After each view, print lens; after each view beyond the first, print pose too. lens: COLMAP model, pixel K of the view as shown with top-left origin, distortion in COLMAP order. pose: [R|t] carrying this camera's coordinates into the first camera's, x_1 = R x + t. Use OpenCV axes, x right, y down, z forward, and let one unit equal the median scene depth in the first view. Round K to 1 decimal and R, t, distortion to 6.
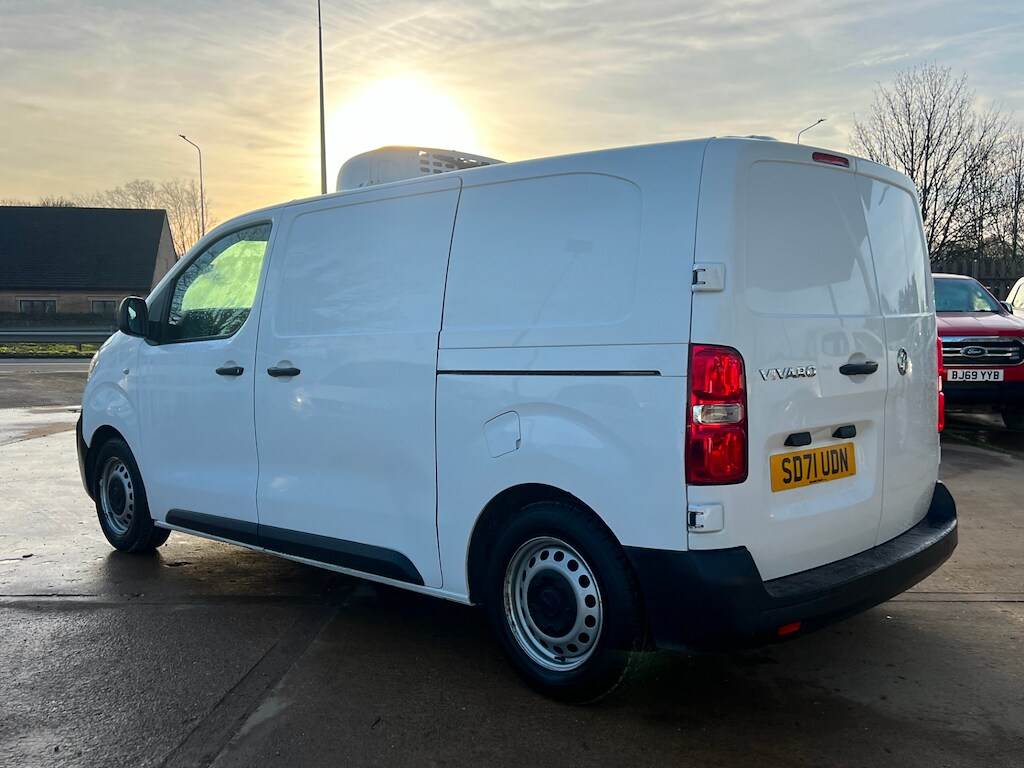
lens RADIAL K [[970.4, 0, 516.0], [0, 970.4, 388.0], [0, 0, 1]] dist [0.027273, 0.000000]
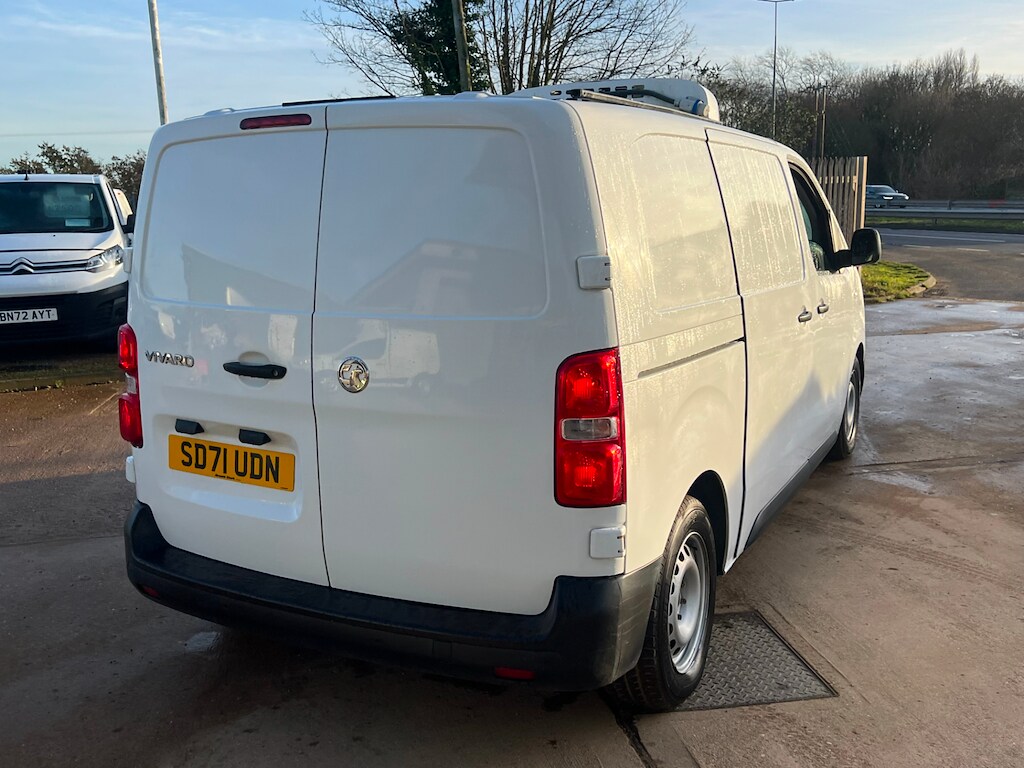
lens RADIAL K [[970.4, 0, 539.1], [0, 970.4, 385.9], [0, 0, 1]] dist [0.027273, 0.000000]
pose [[0.298606, 0.184555, -0.936362, 1.180937], [-0.058888, 0.982818, 0.174932, -0.164008], [0.952558, 0.002905, 0.304343, 0.926722]]
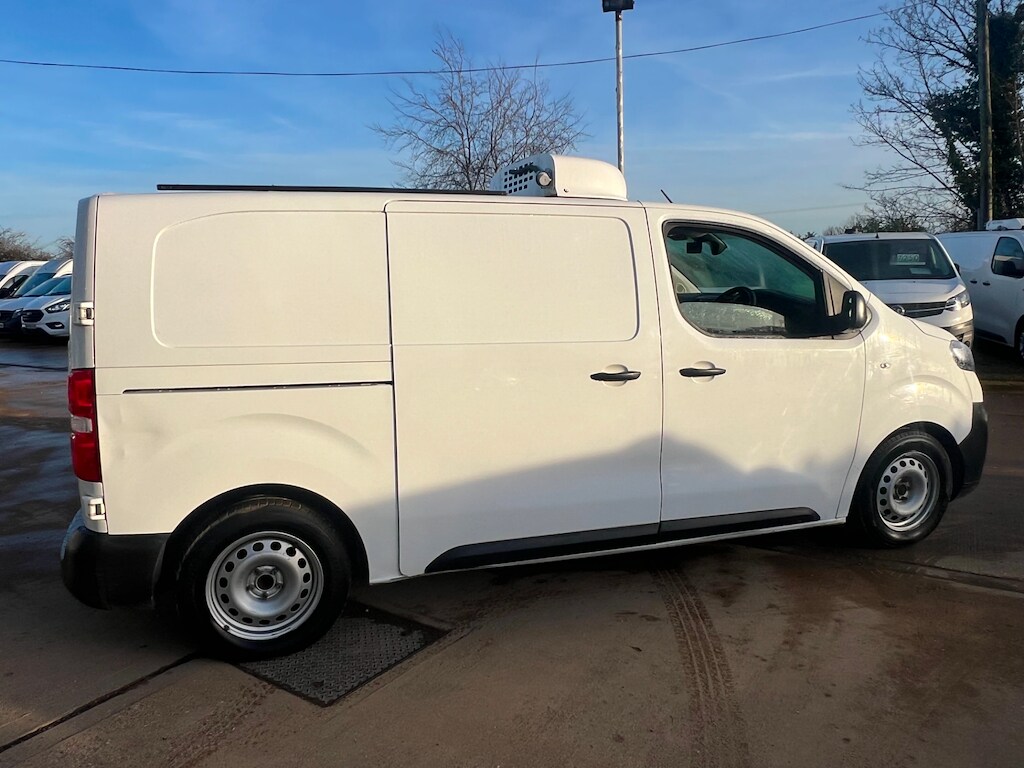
lens RADIAL K [[761.5, 0, 517.5], [0, 761.5, 379.2], [0, 0, 1]] dist [0.024778, -0.032783]
pose [[-0.440262, 0.143118, -0.886390, 1.028648], [-0.044888, 0.982472, 0.180927, -0.222605], [0.896747, 0.119443, -0.426120, 1.949977]]
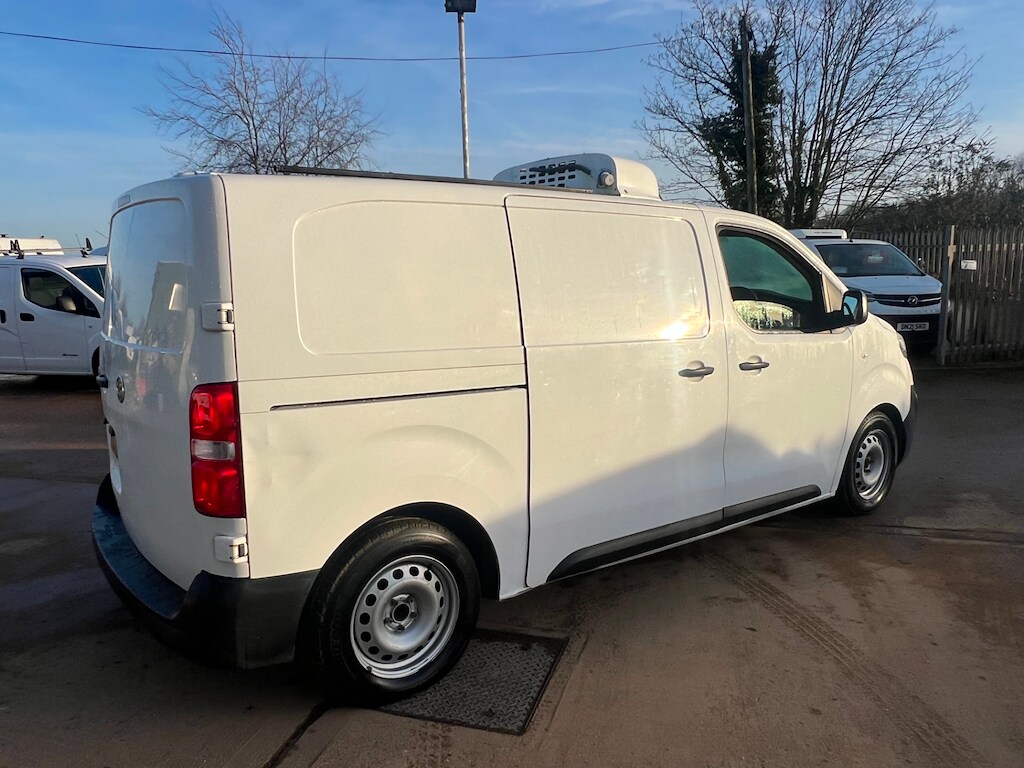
lens RADIAL K [[758.1, 0, 527.9], [0, 758.1, 384.5], [0, 0, 1]] dist [0.002043, -0.001062]
pose [[-0.135743, 0.160274, -0.977694, 1.126241], [-0.062948, 0.983439, 0.169955, -0.195279], [0.988742, 0.084614, -0.123406, 1.540779]]
